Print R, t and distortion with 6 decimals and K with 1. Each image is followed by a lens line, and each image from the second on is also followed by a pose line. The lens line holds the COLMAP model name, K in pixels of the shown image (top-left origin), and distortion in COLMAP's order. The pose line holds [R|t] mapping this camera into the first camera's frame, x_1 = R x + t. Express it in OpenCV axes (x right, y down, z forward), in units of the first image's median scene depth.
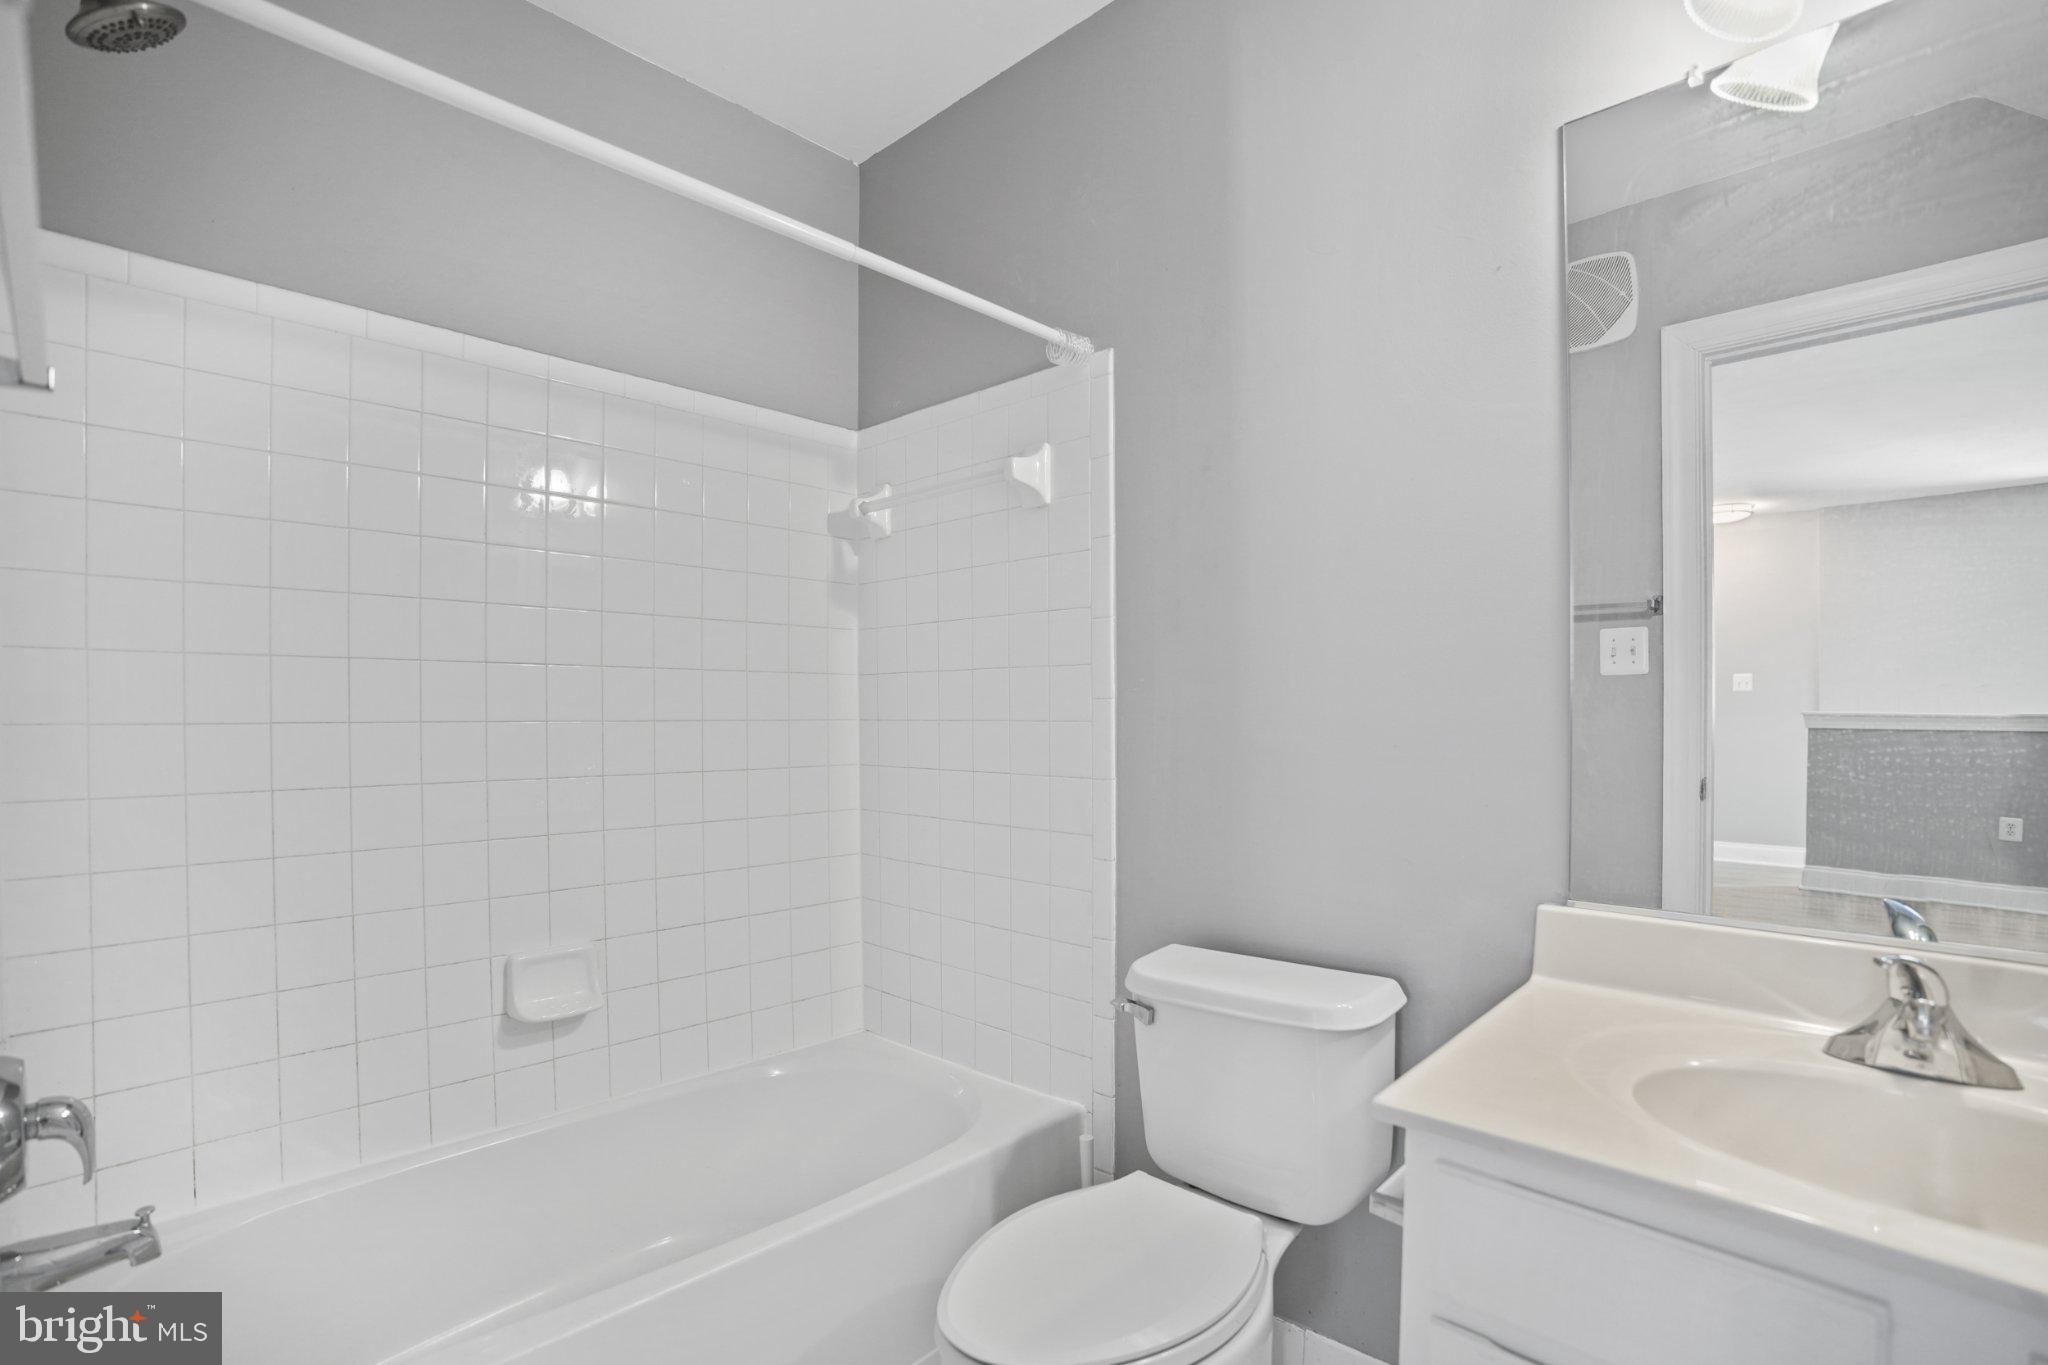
lens RADIAL K [[971.0, 0, 1024.0], [0, 971.0, 682.5], [0, 0, 1]] dist [-0.085491, 0.042588]
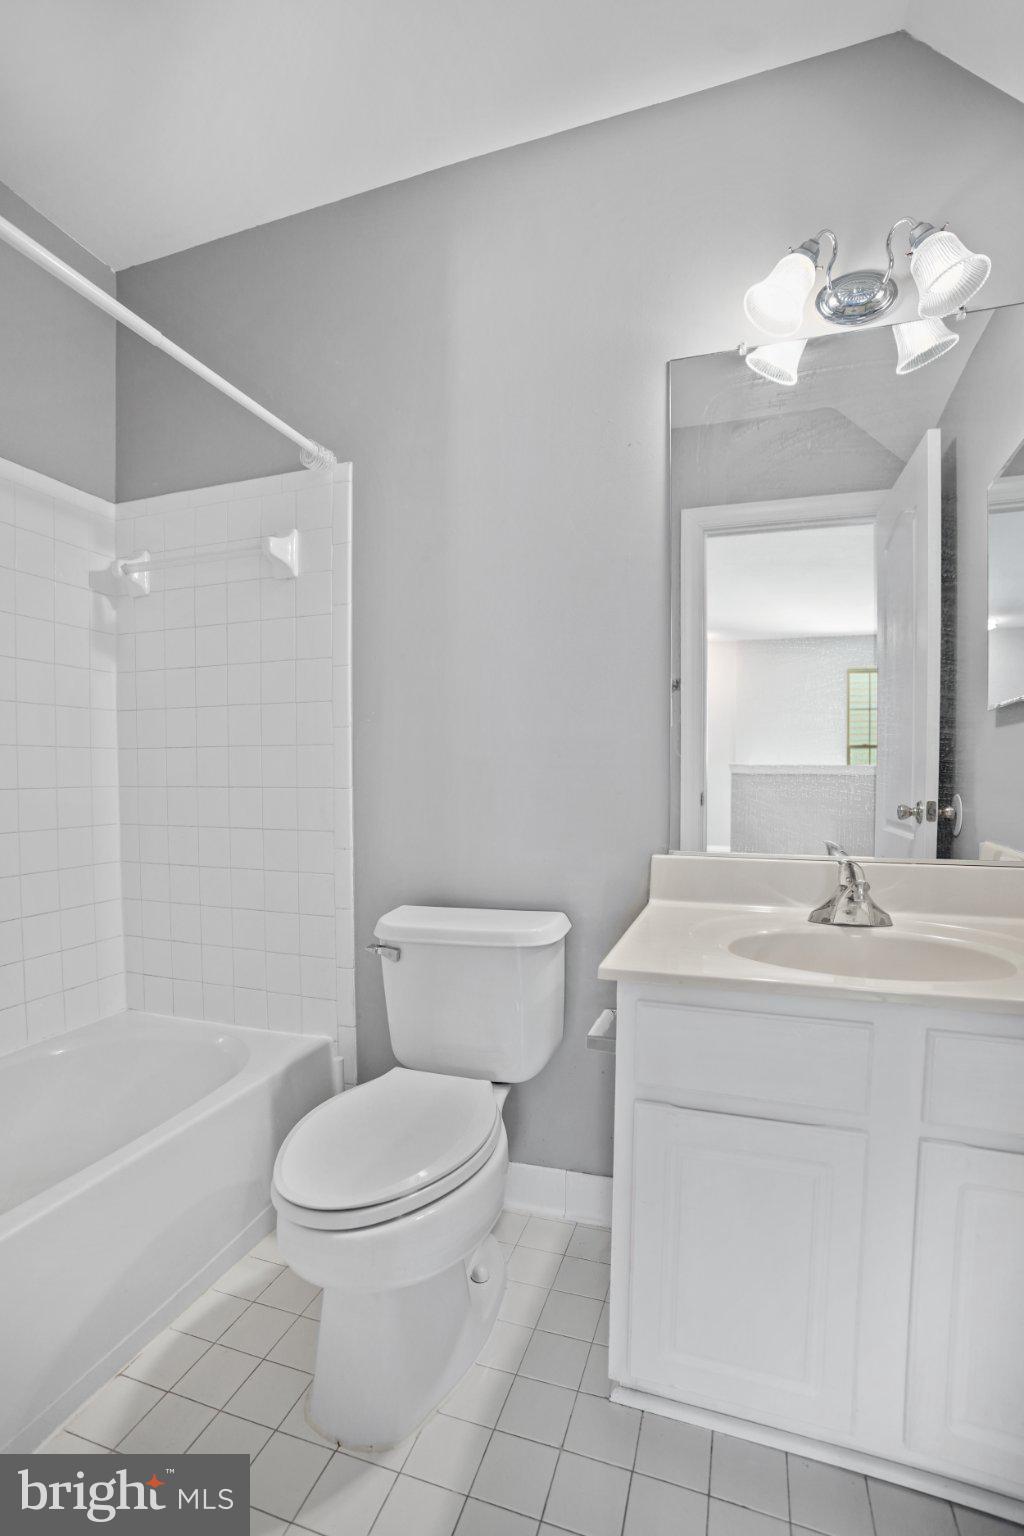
lens RADIAL K [[728.3, 0, 512.0], [0, 728.3, 768.0], [0, 0, 1]] dist [-0.085491, 0.042588]
pose [[0.907007, 0.000553, 0.421114, -0.124479], [-0.009096, 0.999792, 0.018278, 0.052332], [-0.421017, -0.020409, 0.906823, 0.010839]]
